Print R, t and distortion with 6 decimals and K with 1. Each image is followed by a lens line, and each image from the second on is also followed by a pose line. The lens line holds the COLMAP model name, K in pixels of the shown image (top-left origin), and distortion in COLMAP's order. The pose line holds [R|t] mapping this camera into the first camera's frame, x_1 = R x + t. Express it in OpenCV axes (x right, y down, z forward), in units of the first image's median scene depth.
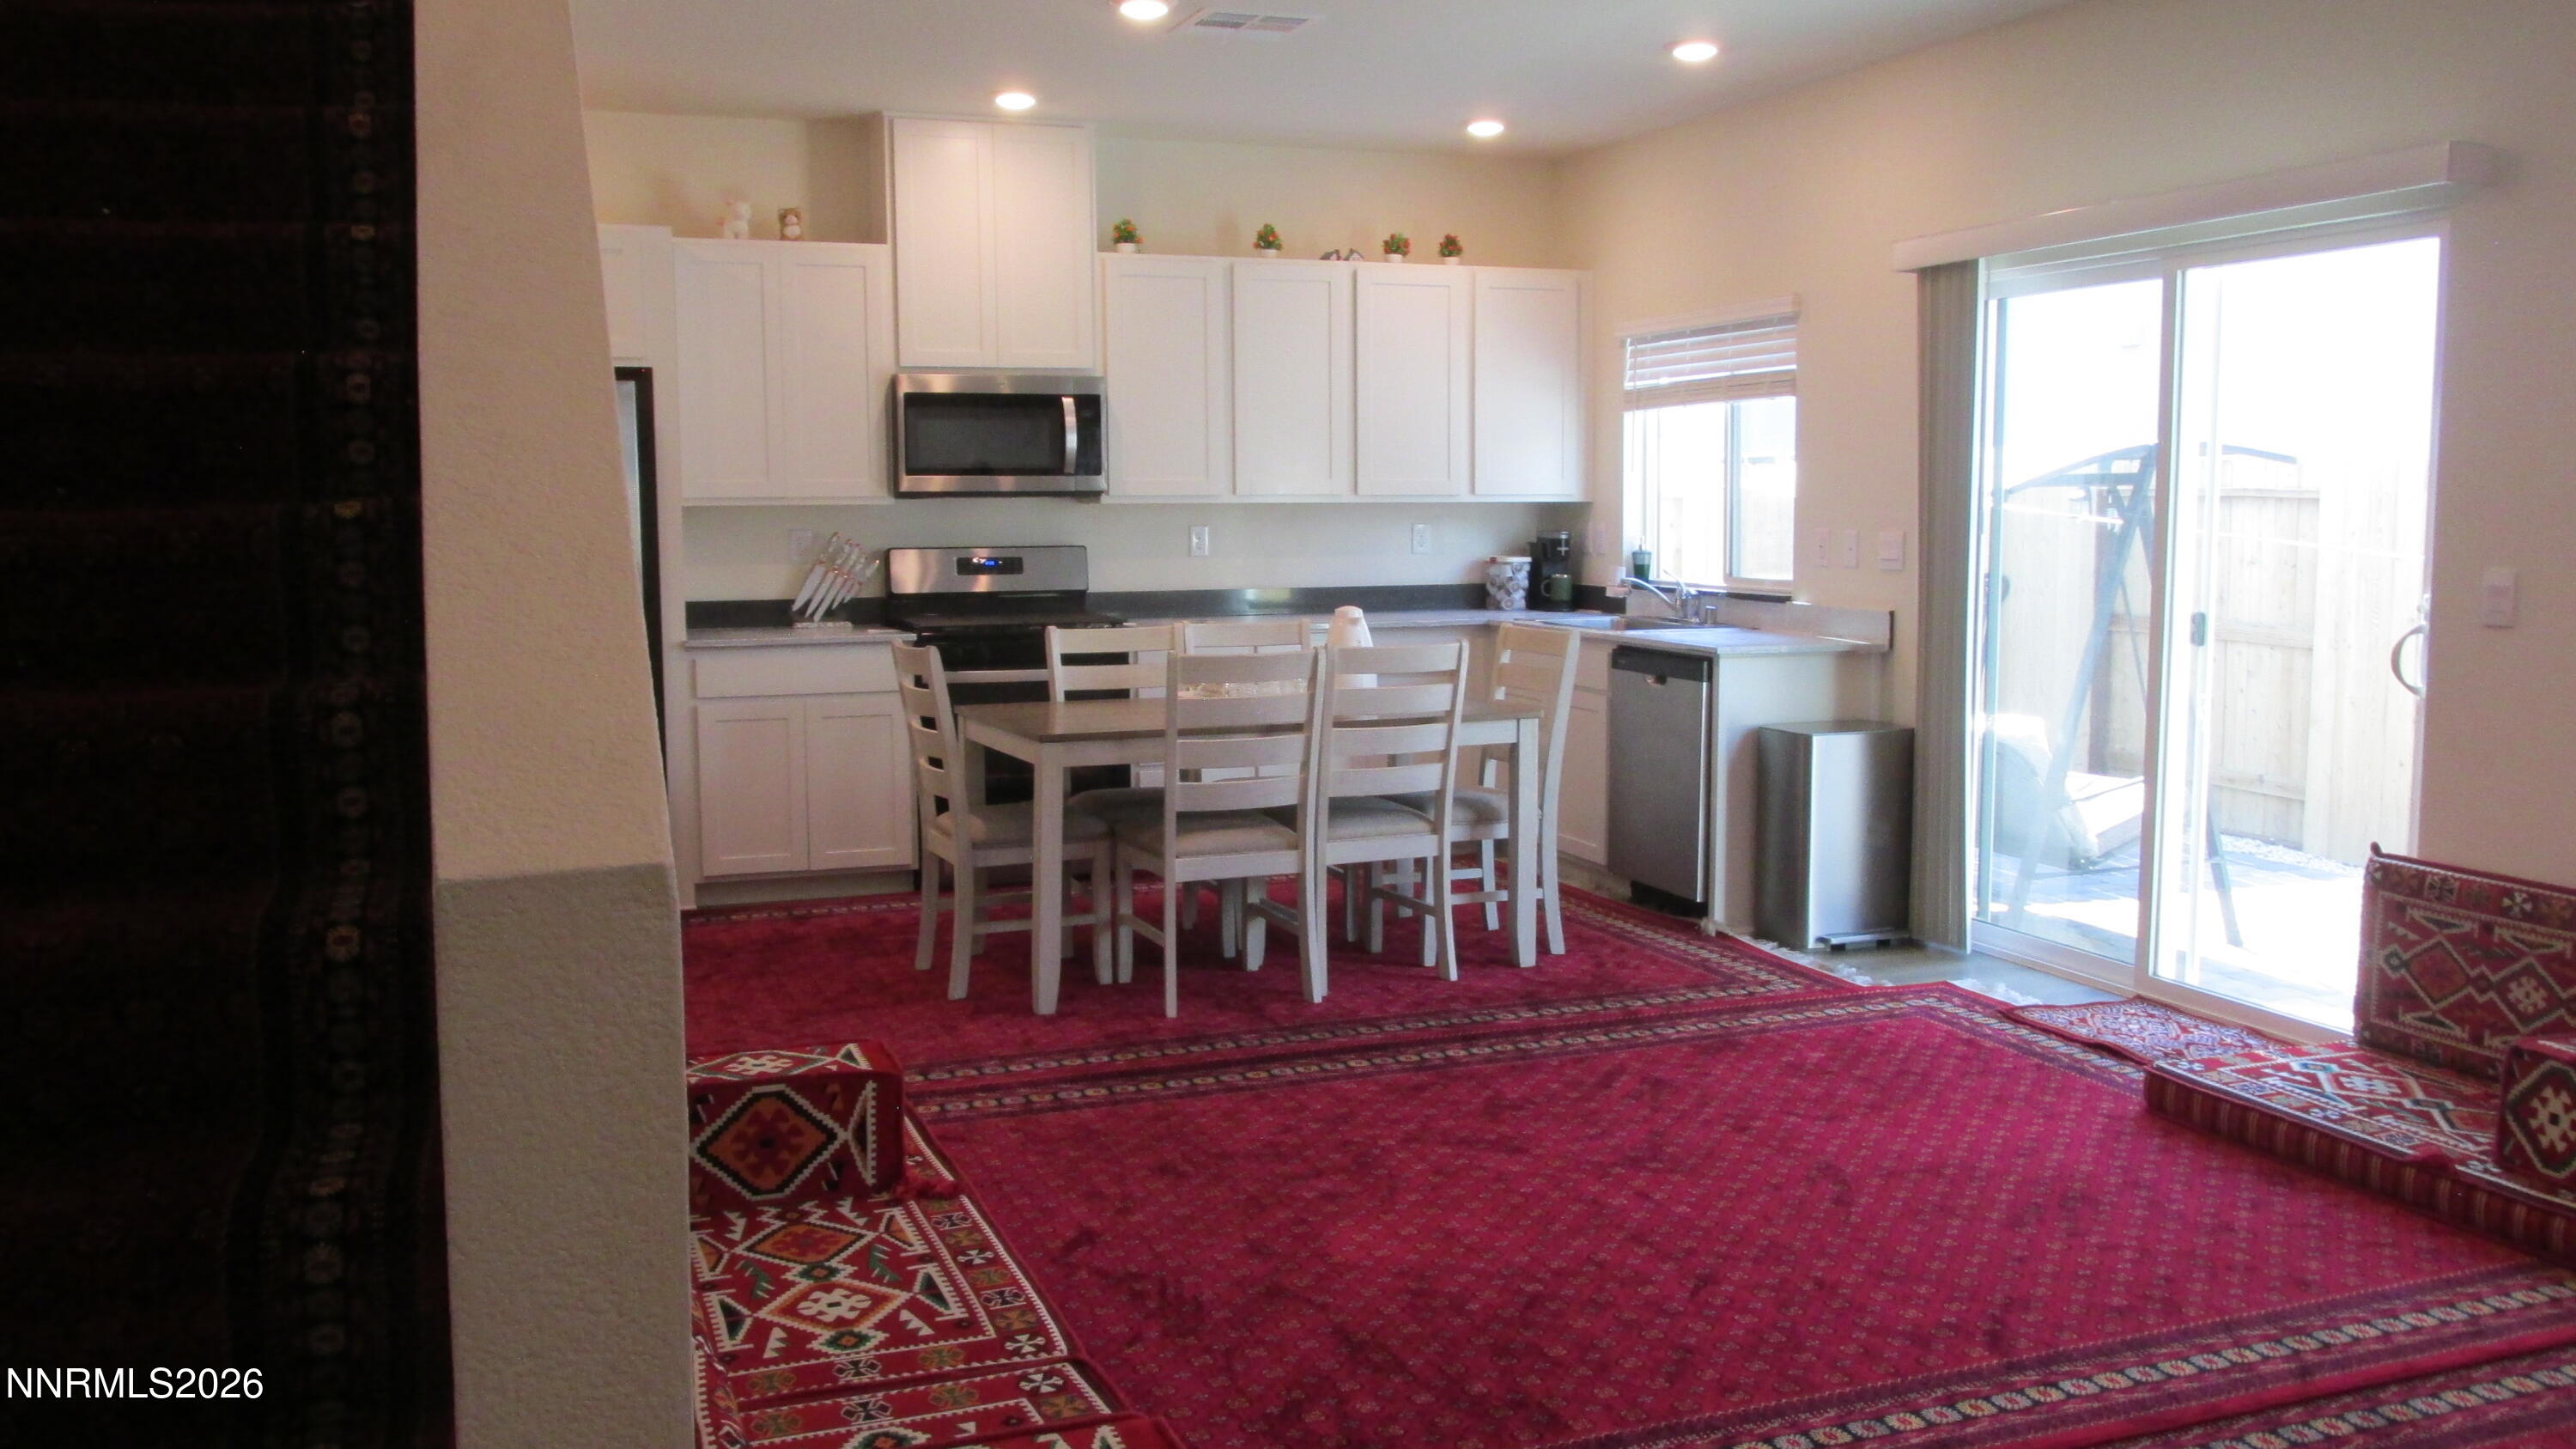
lens RADIAL K [[2168.6, 0, 1299.9], [0, 2168.6, 738.3], [0, 0, 1]] dist [-0.032943, 0.011760]
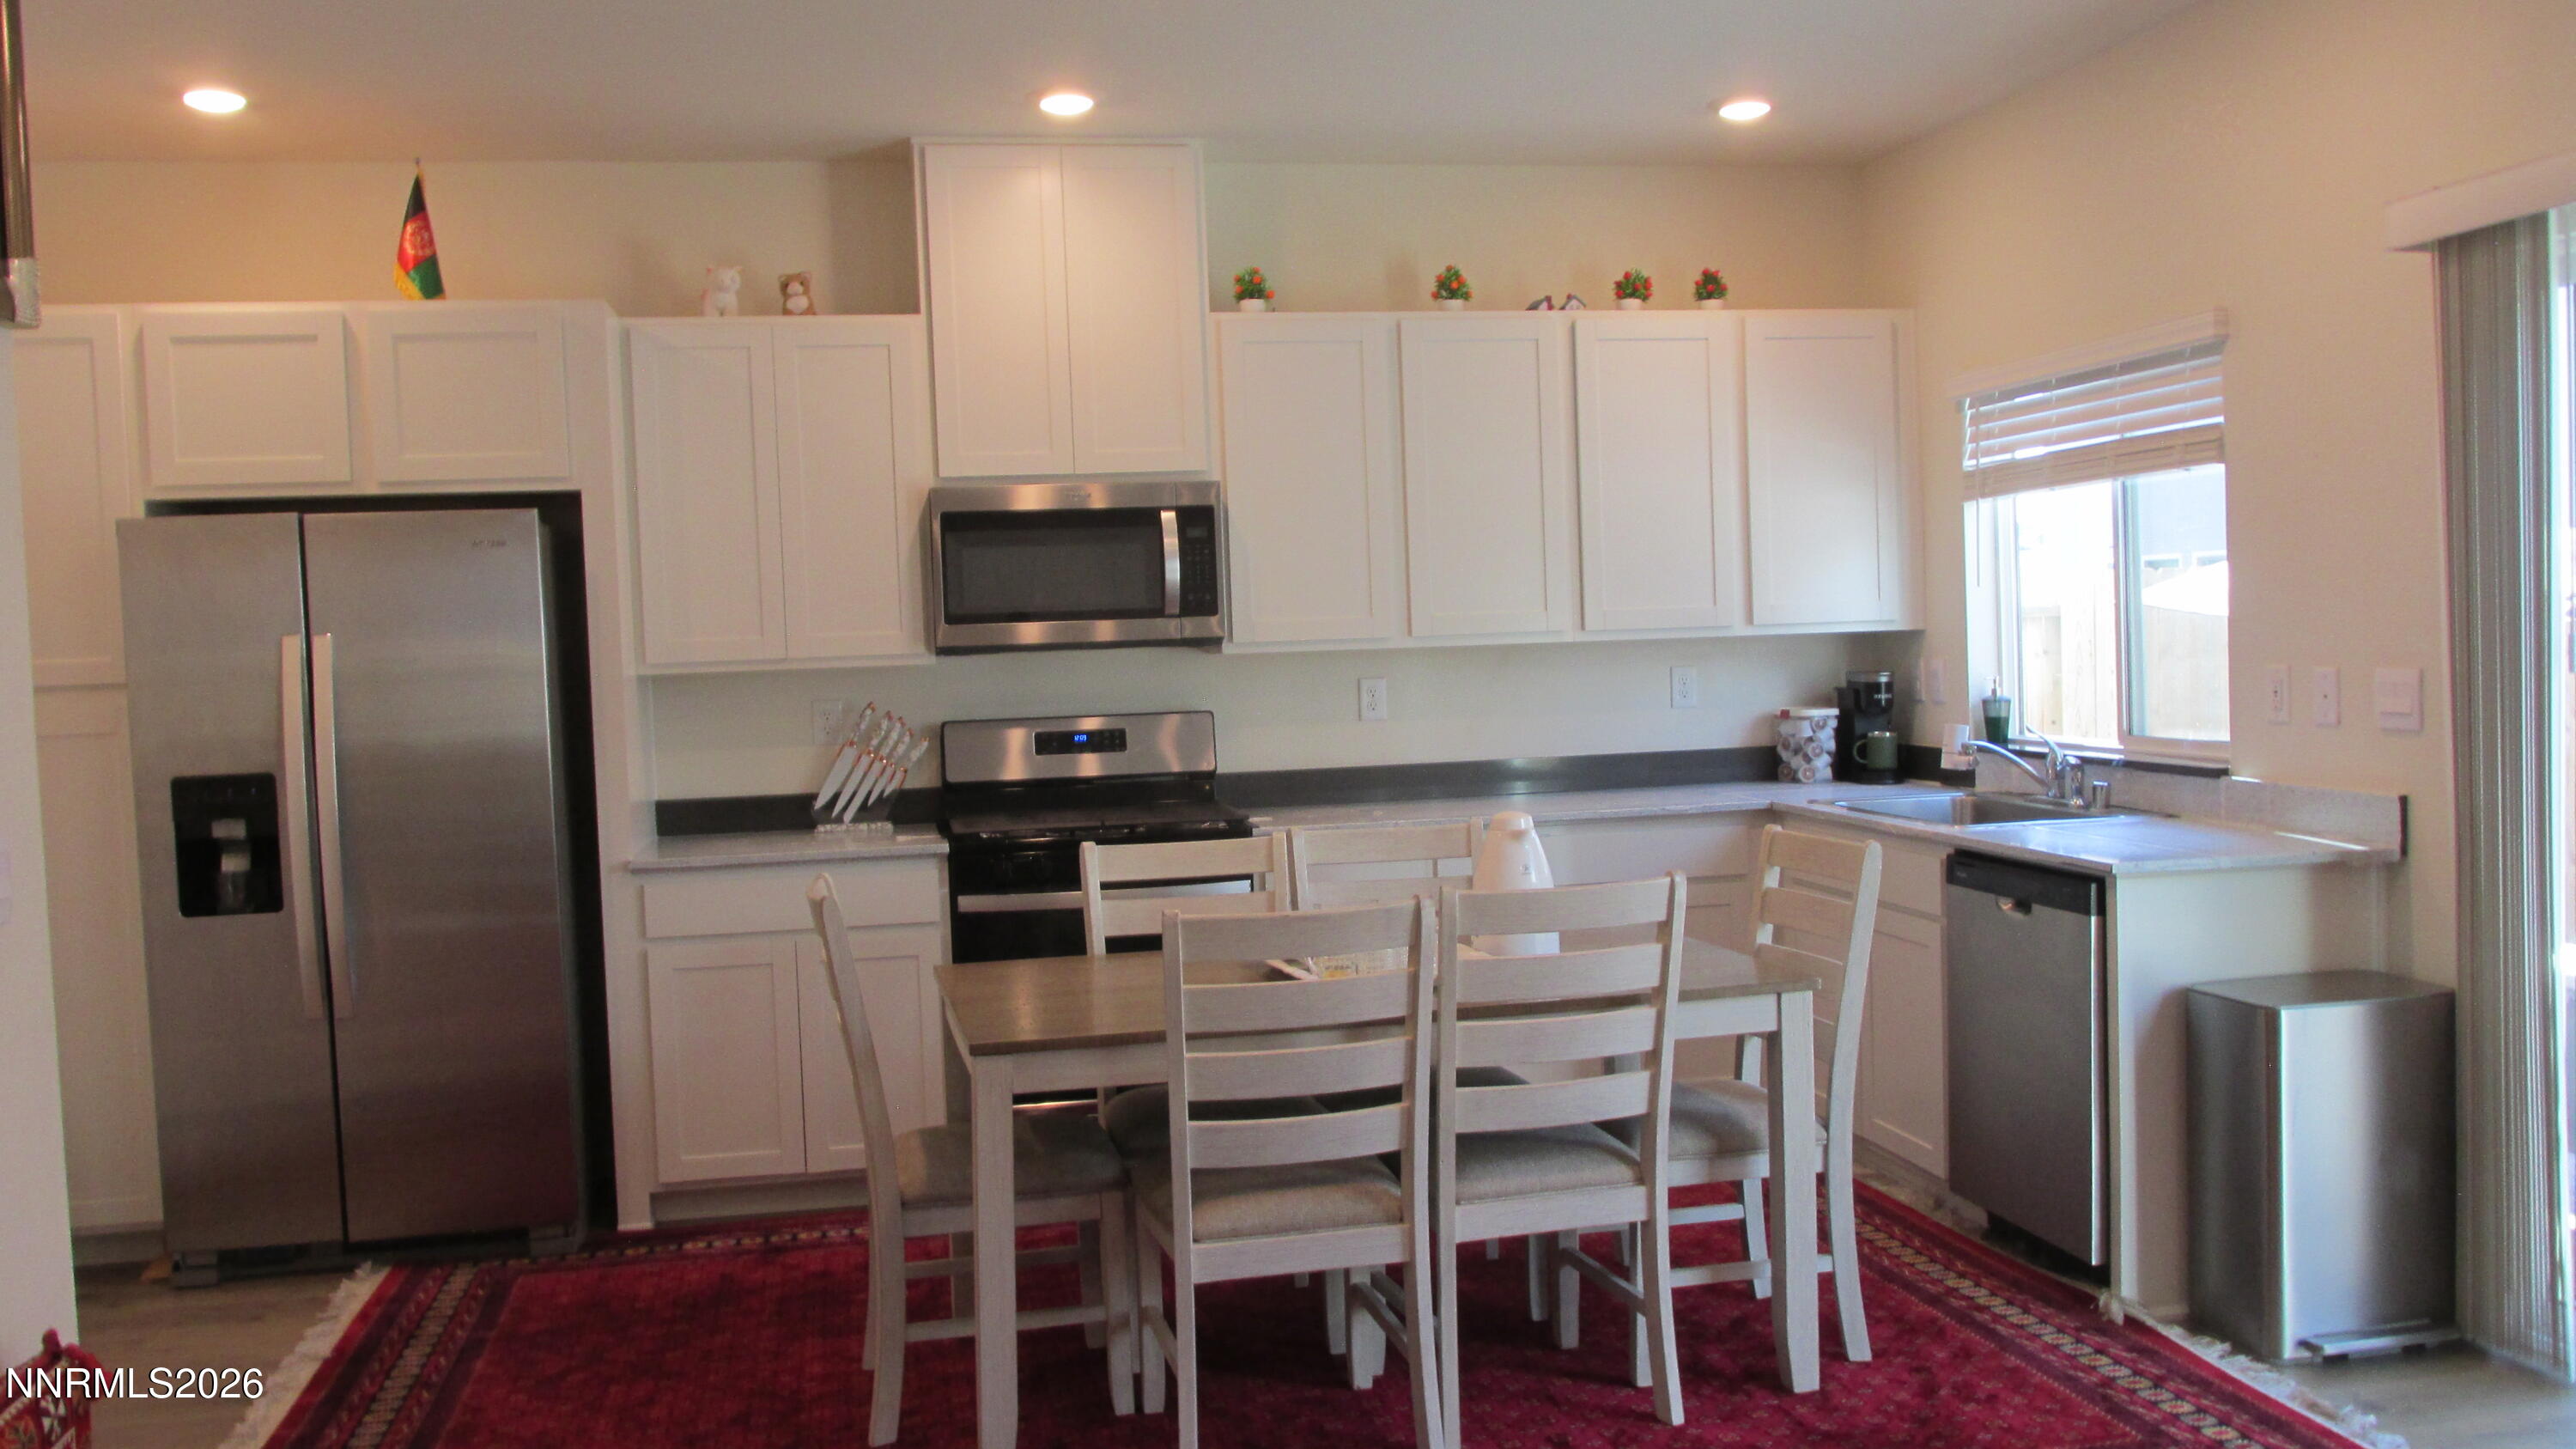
lens RADIAL K [[2168.6, 0, 1299.9], [0, 2168.6, 738.3], [0, 0, 1]] dist [-0.032943, 0.011760]
pose [[0.985303, -0.022076, -0.169383, 0.059611], [0.012169, 0.998166, -0.059305, -0.038186], [0.170381, 0.056372, 0.983764, 0.302460]]
